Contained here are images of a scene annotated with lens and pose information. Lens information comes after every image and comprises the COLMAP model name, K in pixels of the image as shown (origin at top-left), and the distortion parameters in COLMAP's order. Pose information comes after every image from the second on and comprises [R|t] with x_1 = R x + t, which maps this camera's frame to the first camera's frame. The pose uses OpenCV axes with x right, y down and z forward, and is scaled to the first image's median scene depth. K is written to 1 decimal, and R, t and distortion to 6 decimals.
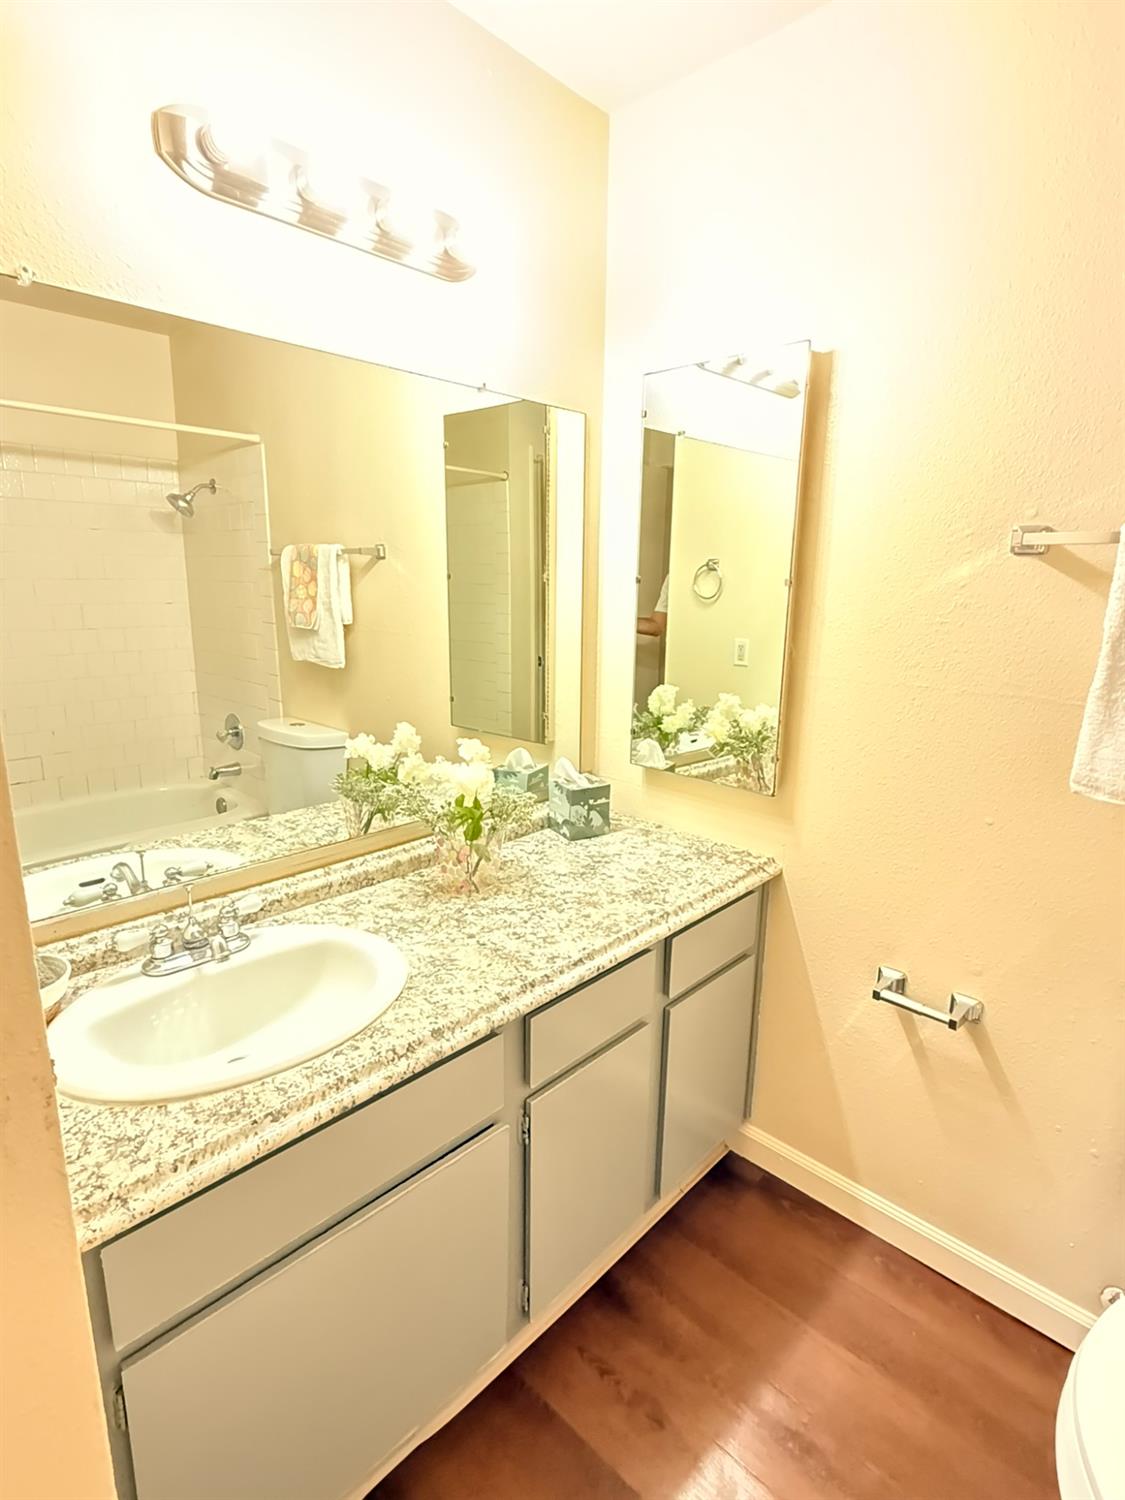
lens RADIAL K [[775.0, 0, 562.5], [0, 775.0, 750.0], [0, 0, 1]] dist [0.001567, 0.001320]
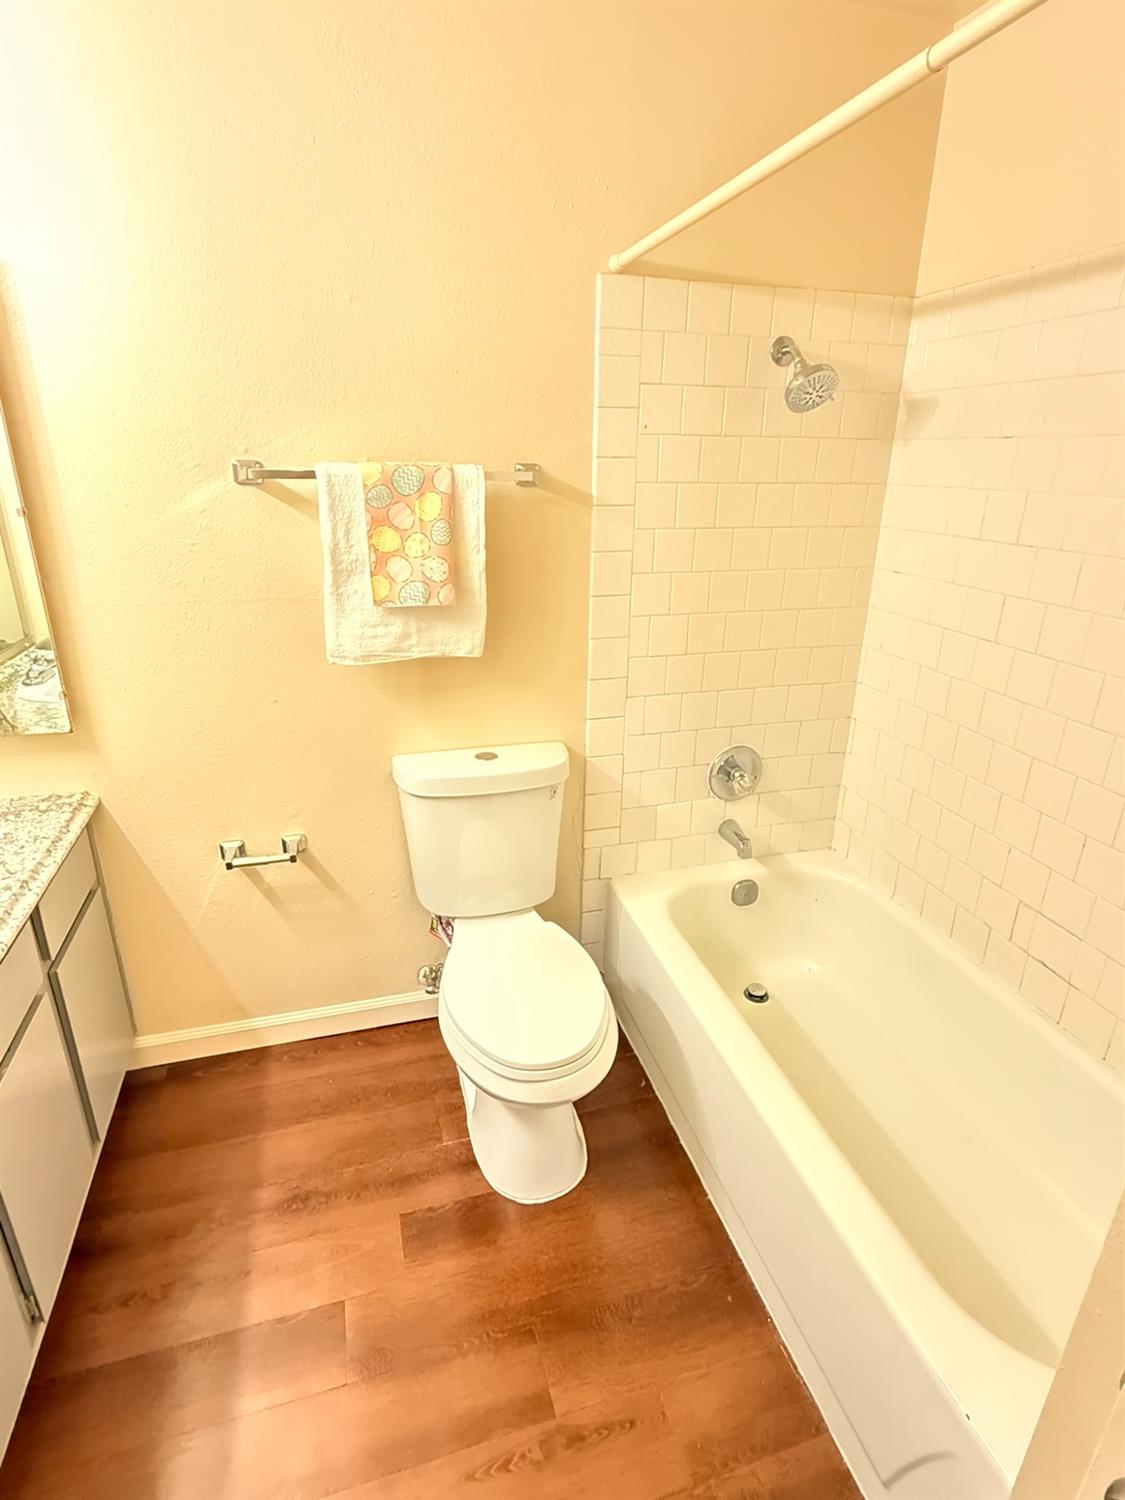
lens RADIAL K [[775.0, 0, 562.5], [0, 775.0, 750.0], [0, 0, 1]] dist [0.001567, 0.001320]
pose [[0.506601, -0.316943, 0.801812, -0.230246], [0.184144, 0.948298, 0.258500, -0.064344], [-0.842286, 0.016693, 0.538772, -0.070246]]
